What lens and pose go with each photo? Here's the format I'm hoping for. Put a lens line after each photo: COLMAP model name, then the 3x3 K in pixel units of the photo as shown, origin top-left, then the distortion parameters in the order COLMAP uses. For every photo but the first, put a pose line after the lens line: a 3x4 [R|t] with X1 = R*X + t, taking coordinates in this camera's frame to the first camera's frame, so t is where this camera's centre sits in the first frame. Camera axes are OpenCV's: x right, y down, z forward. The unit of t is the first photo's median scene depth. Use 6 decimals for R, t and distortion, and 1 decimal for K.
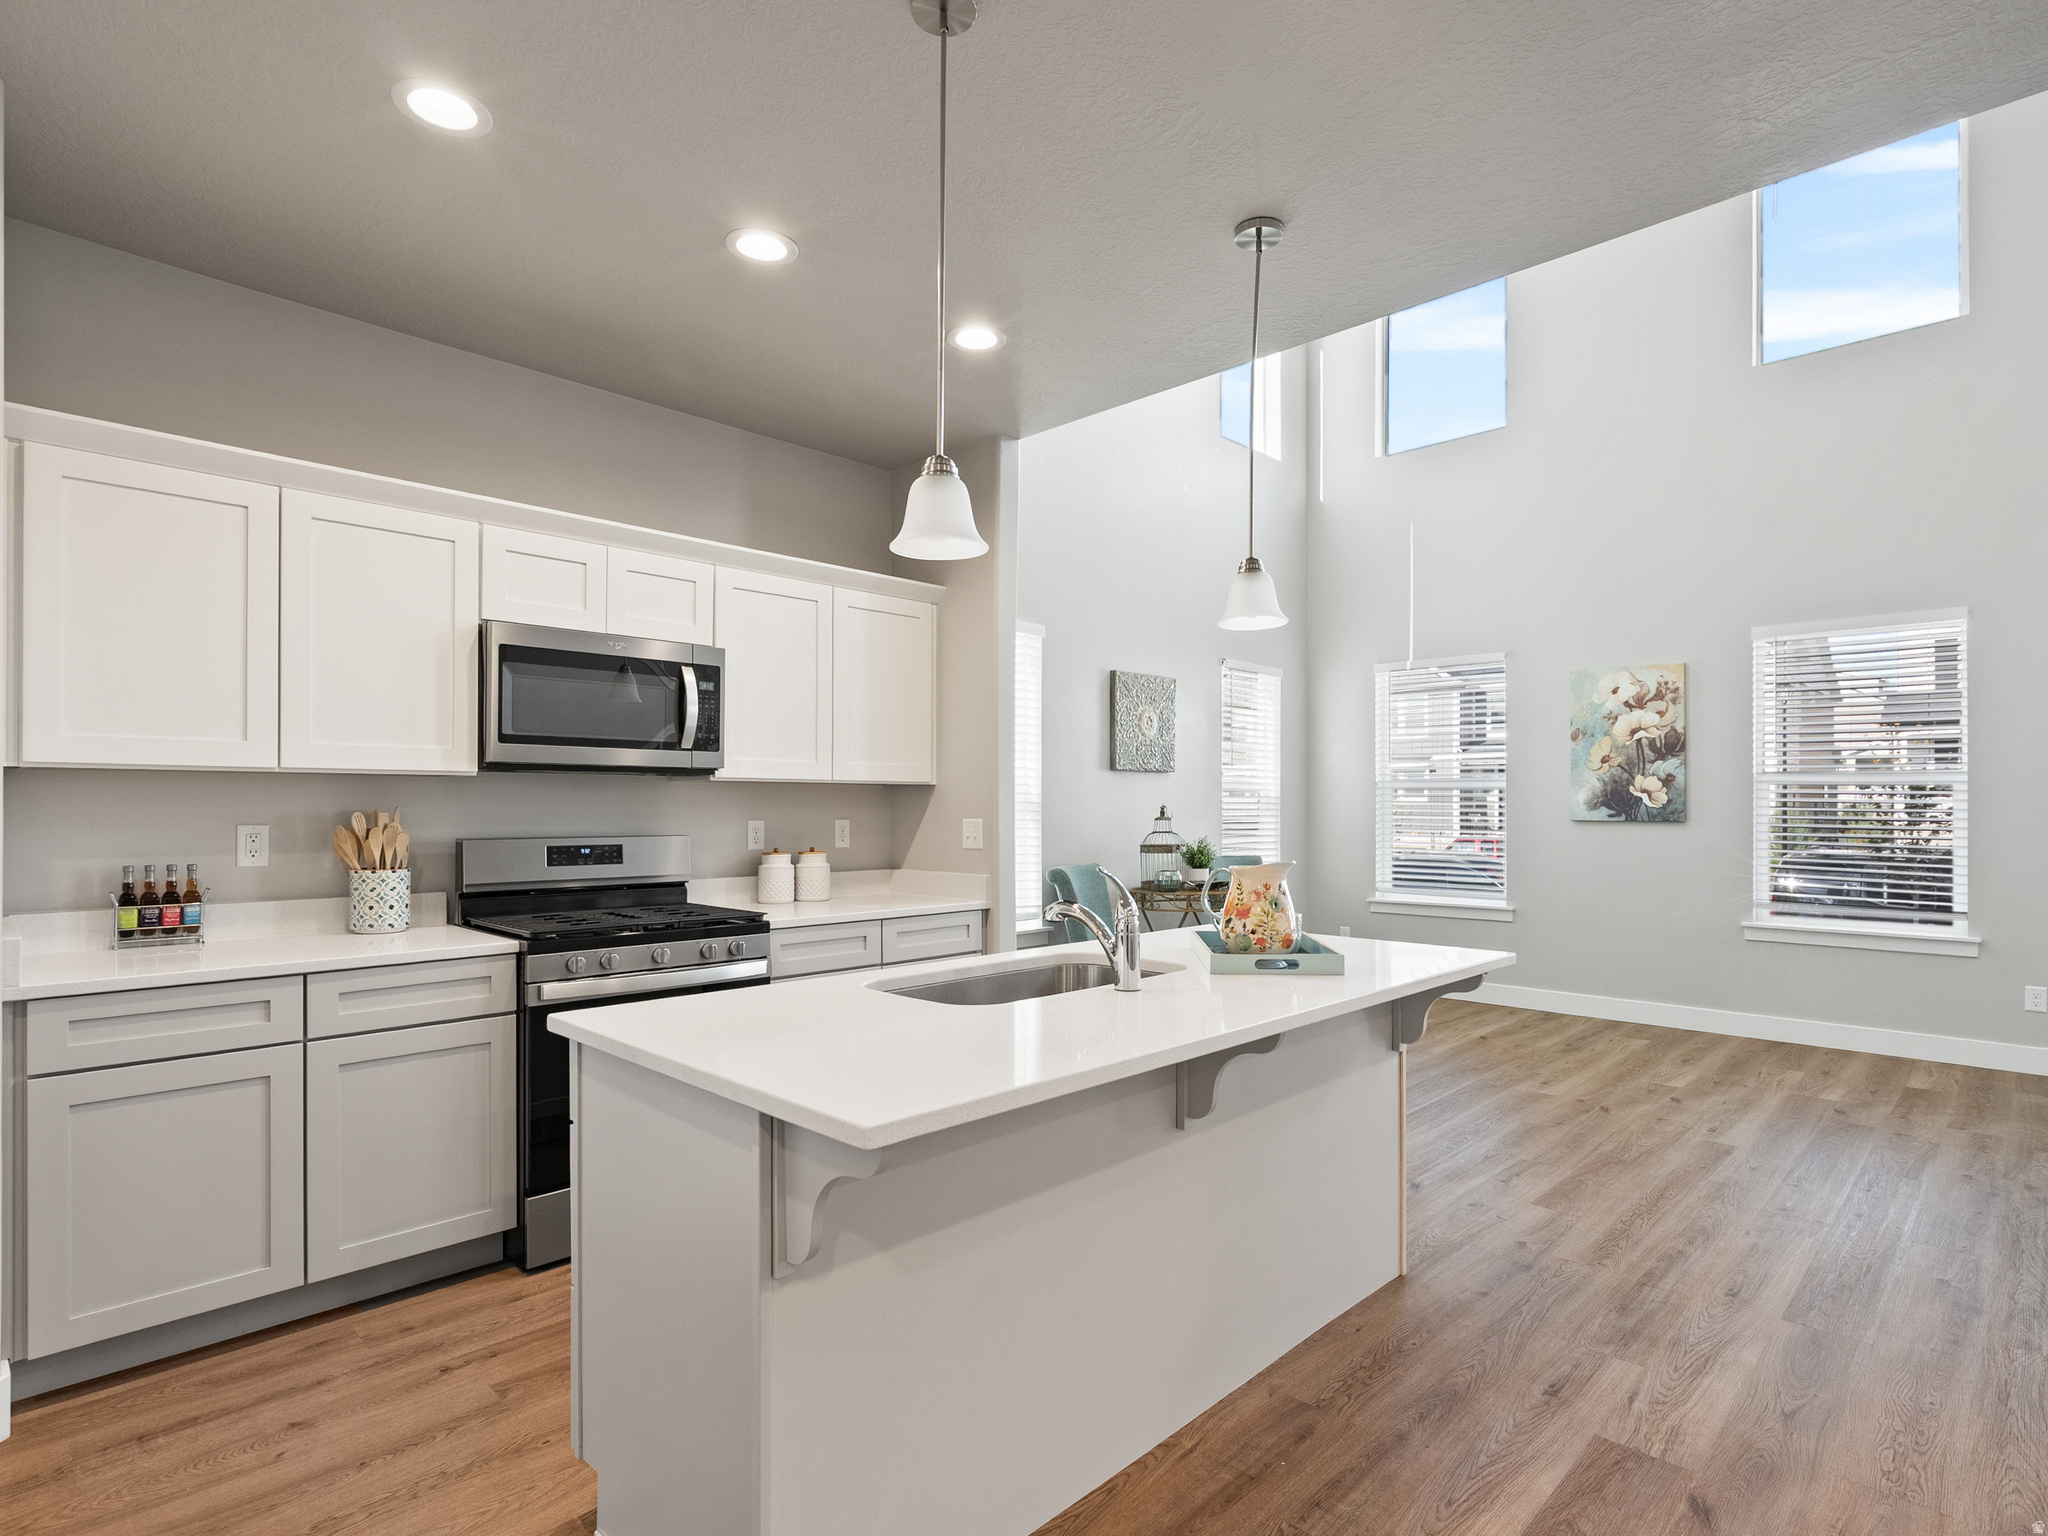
lens RADIAL K [[1051.5, 0, 1021.6], [0, 1051.5, 835.9], [0, 0, 1]] dist [-0.002361, 0.002674]
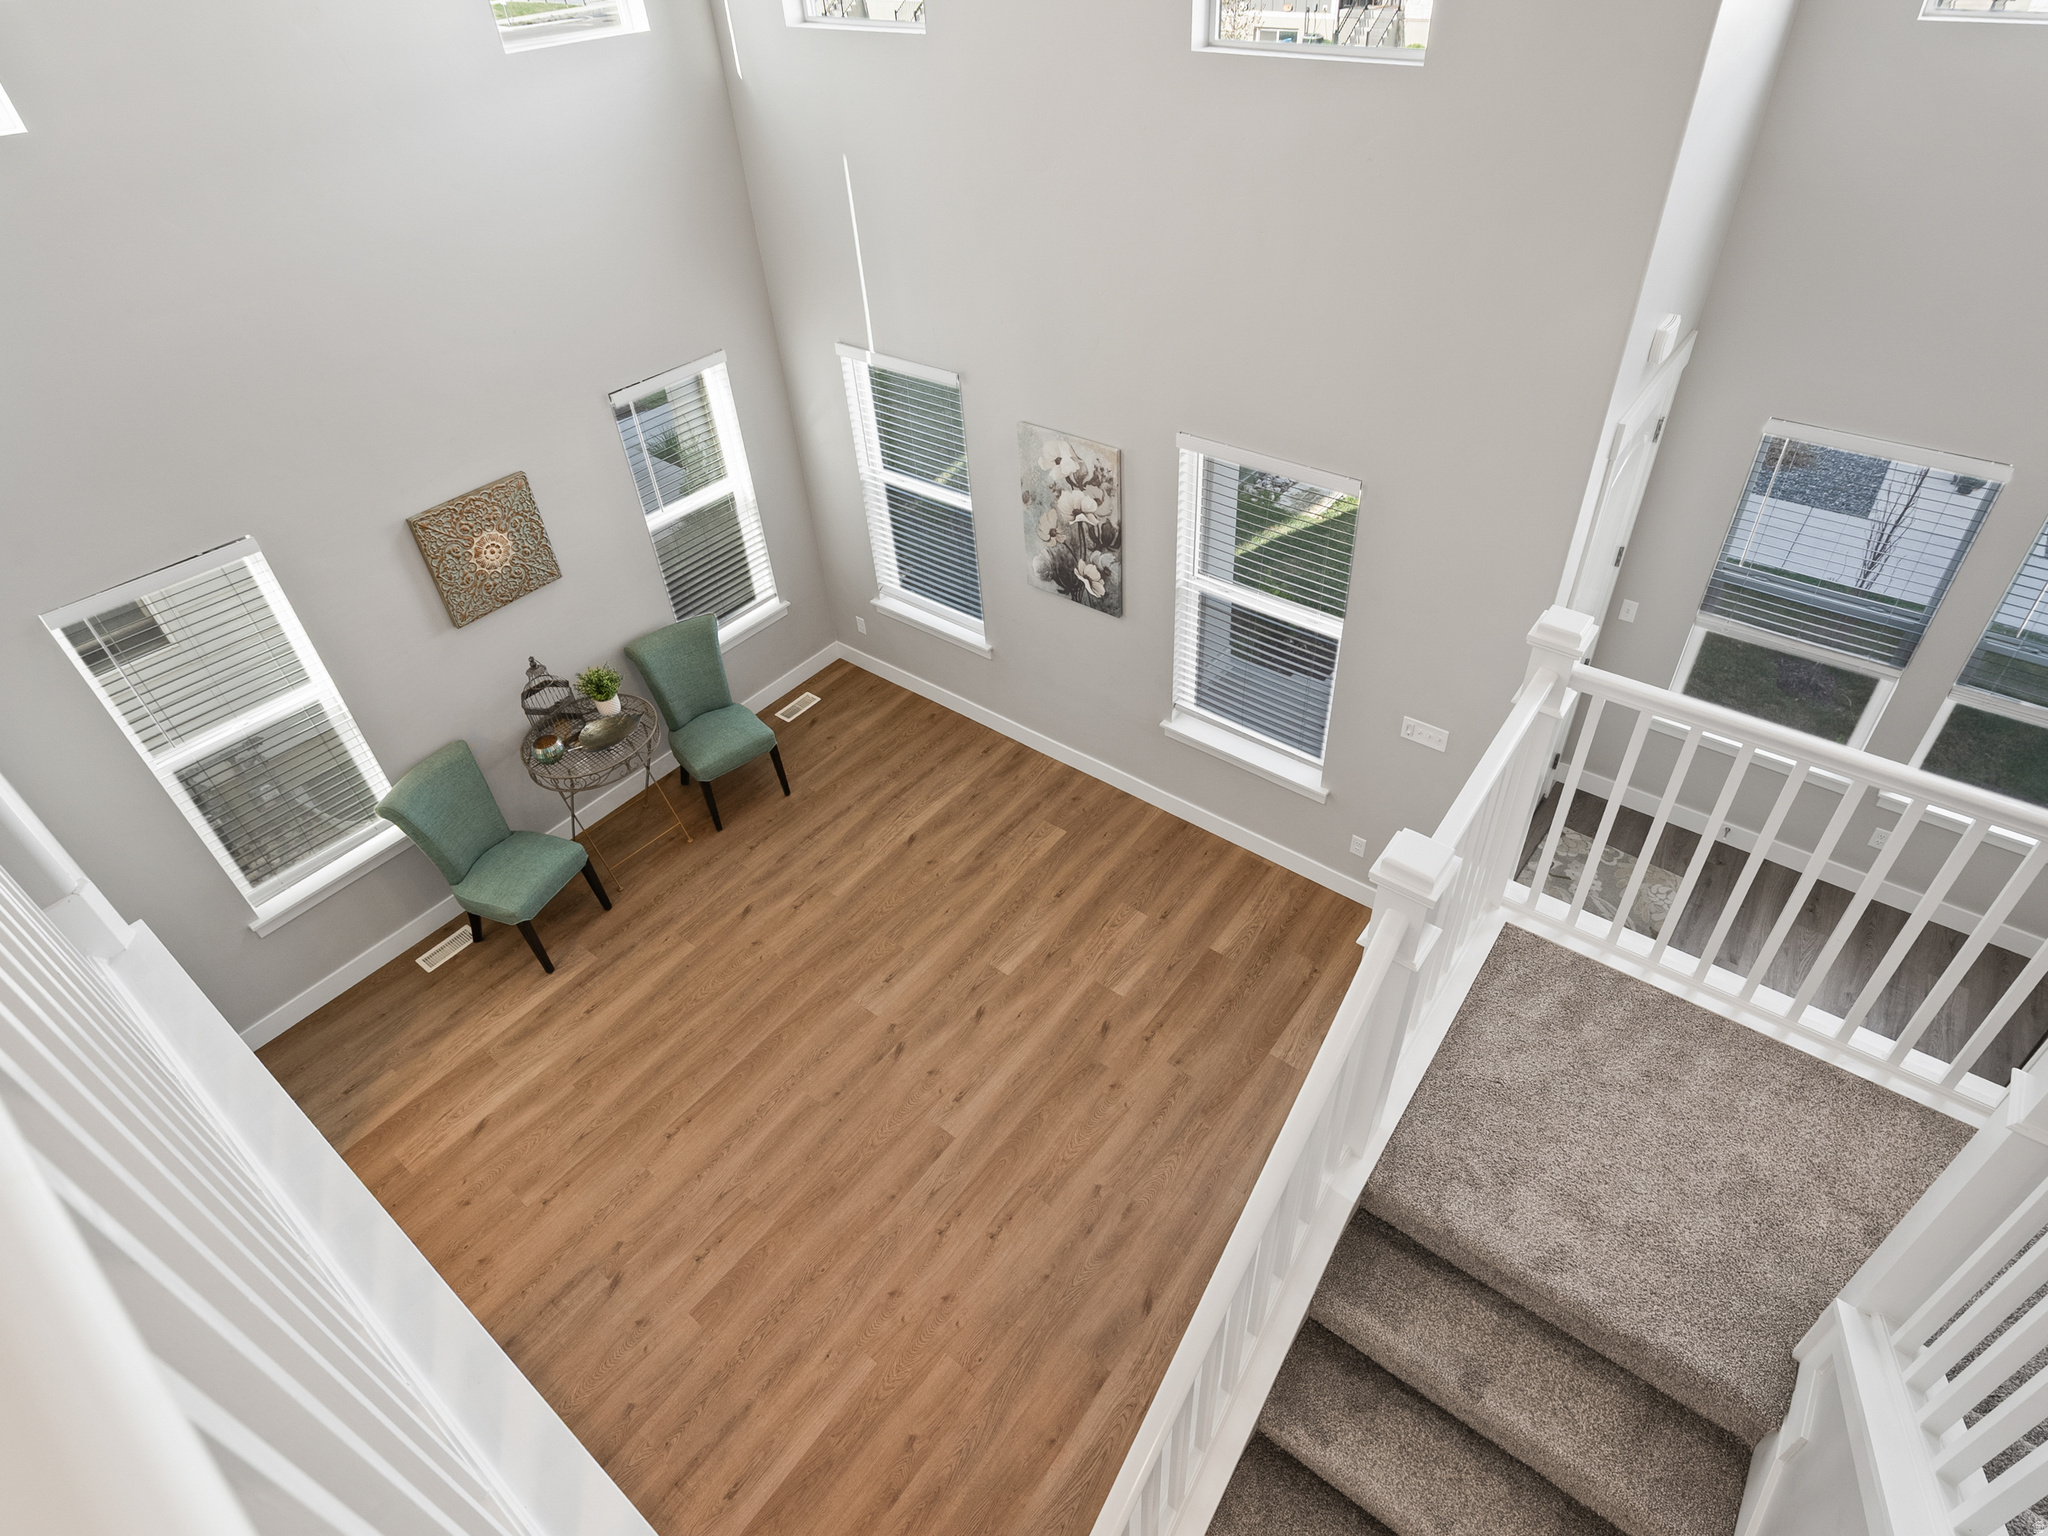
lens RADIAL K [[1099.9, 0, 1064.1], [0, 1099.9, 706.0], [0, 0, 1]] dist [-0.002287, 0.006677]
pose [[0.990704, -0.114277, 0.073802, 0.617461], [0.047088, 0.797054, 0.602070, -0.648186], [-0.127627, -0.592997, 0.795025, 0.246700]]
